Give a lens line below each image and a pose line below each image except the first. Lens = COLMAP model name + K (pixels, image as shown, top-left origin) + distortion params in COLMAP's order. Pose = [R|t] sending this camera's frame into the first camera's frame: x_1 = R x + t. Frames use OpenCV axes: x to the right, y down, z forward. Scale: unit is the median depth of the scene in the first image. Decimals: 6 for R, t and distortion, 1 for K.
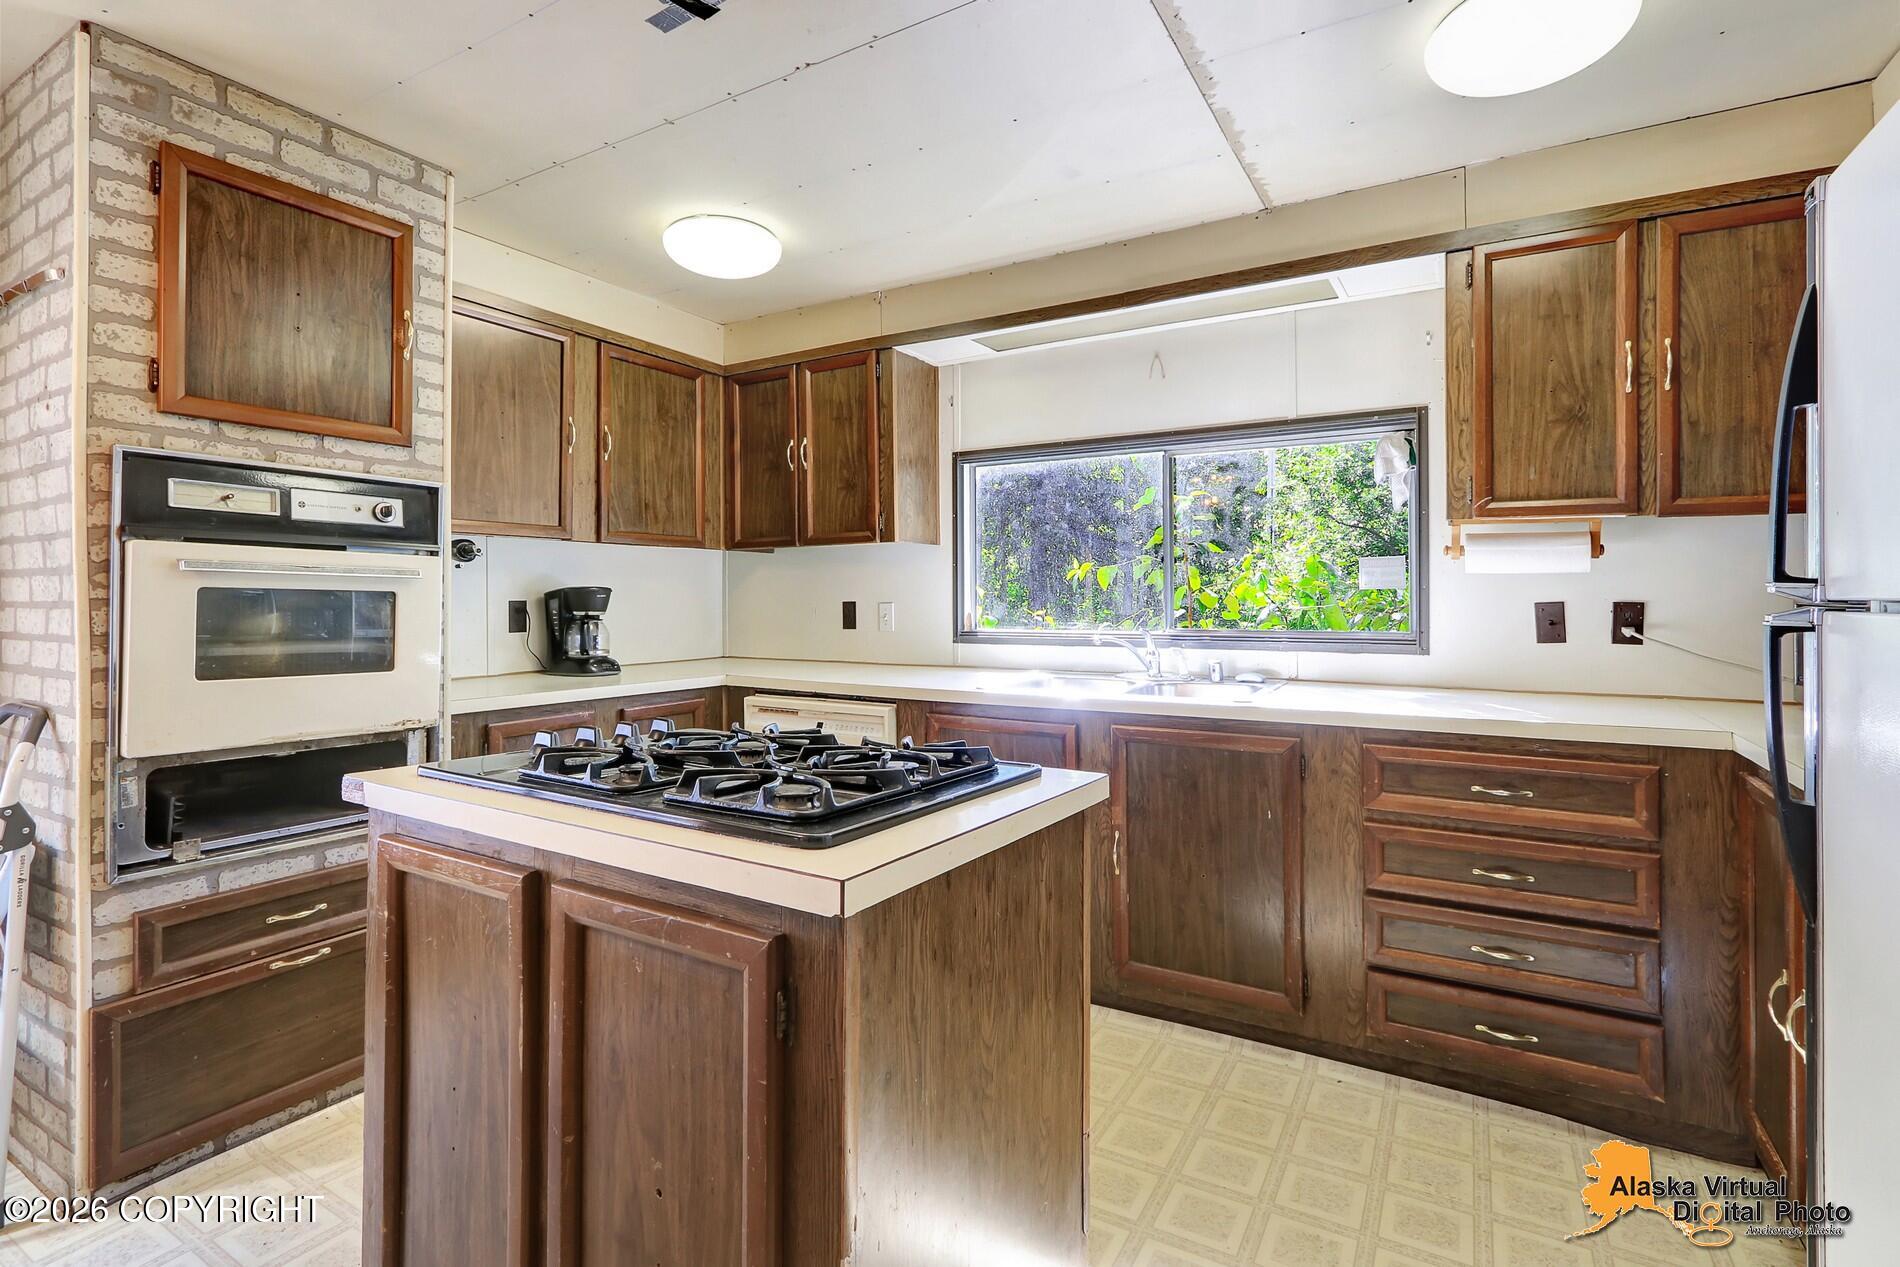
lens RADIAL K [[892.7, 0, 935.8], [0, 892.7, 612.7], [0, 0, 1]] dist [-0.015479, 0.000159]
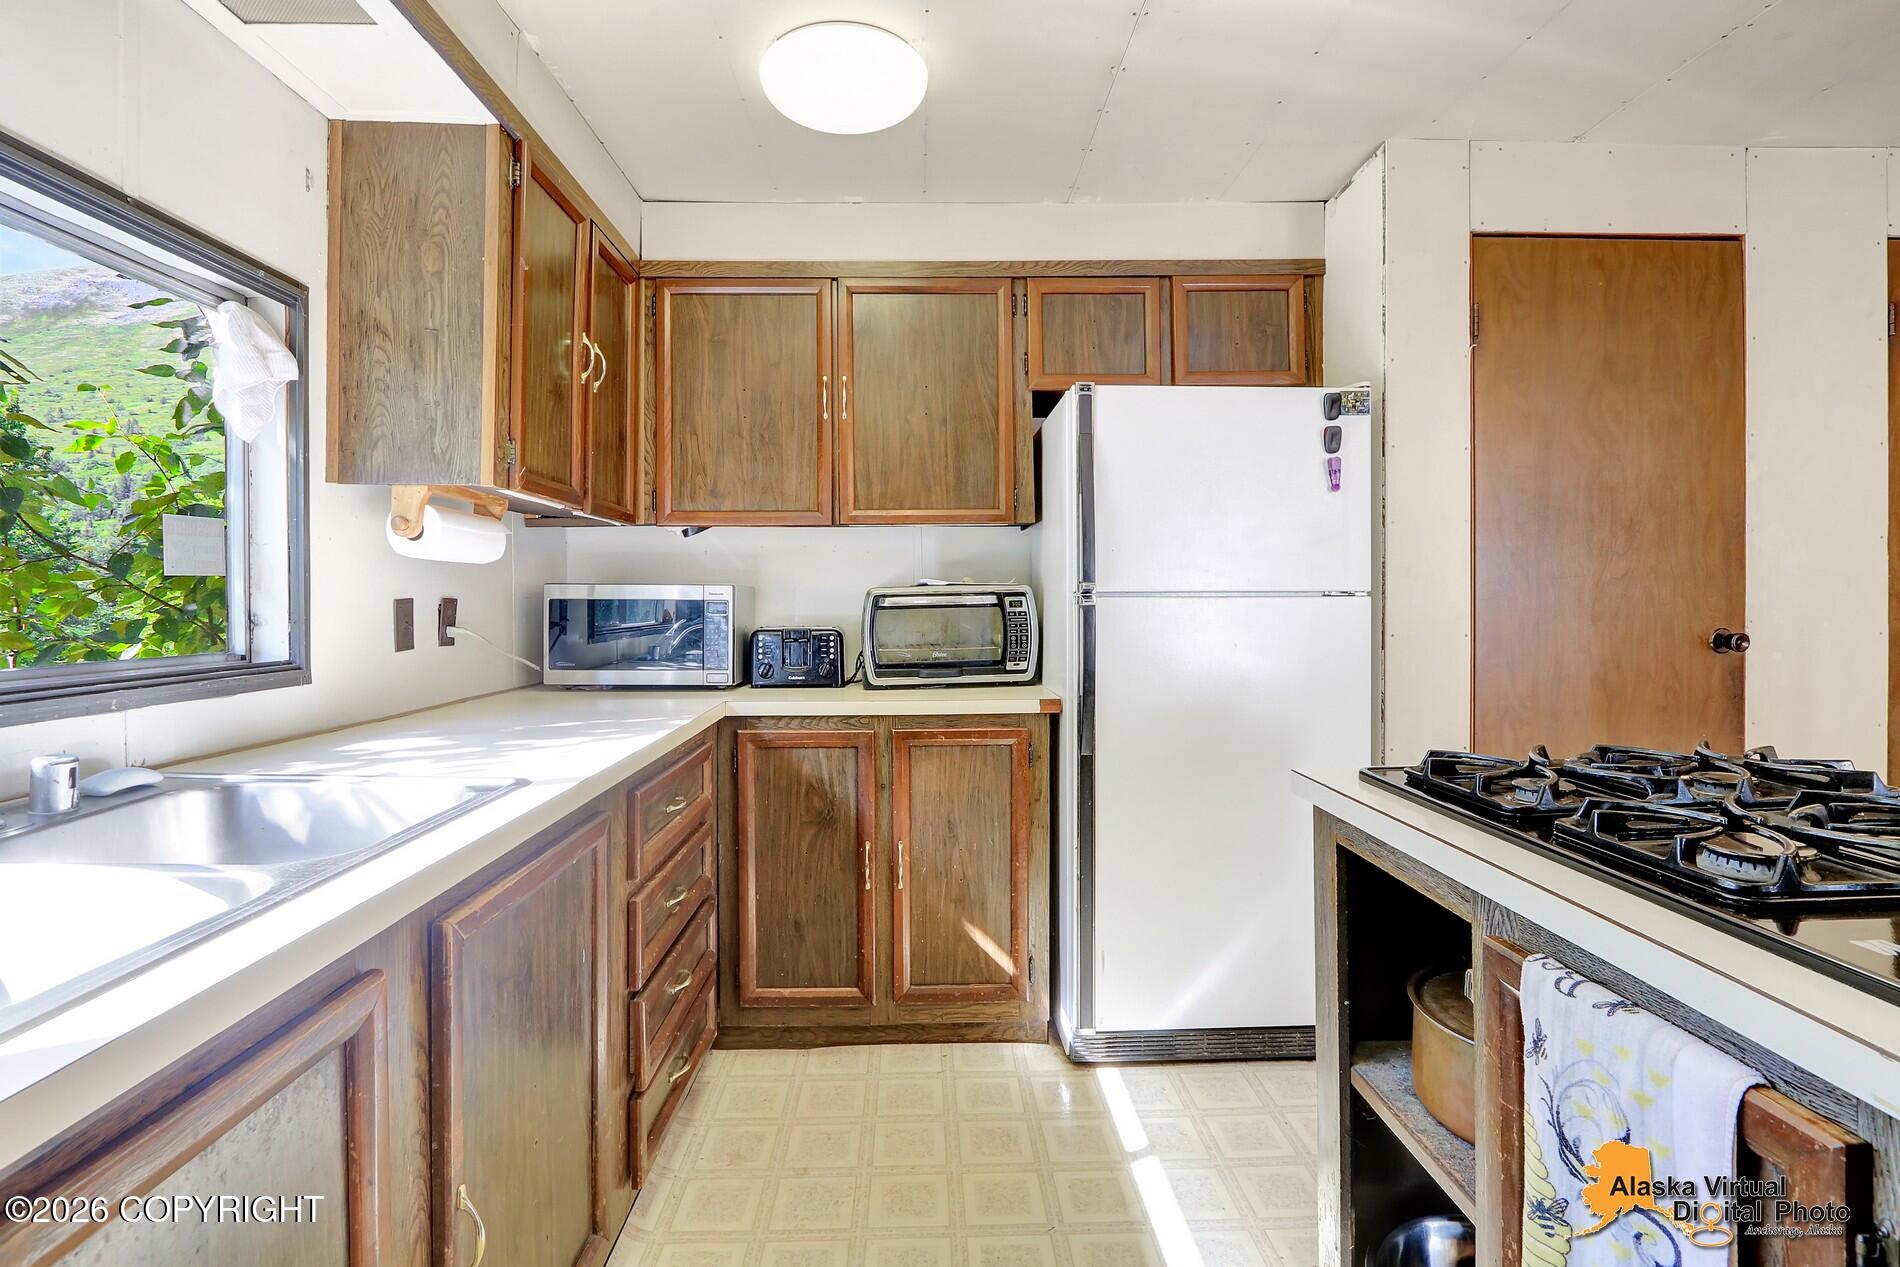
lens RADIAL K [[892.7, 0, 935.8], [0, 892.7, 612.7], [0, 0, 1]] dist [-0.015479, 0.000159]
pose [[-0.525964, -0.015876, 0.850358, -0.247804], [0.018569, 0.999373, 0.030144, -0.016679], [-0.850304, 0.031645, -0.525340, 1.127230]]
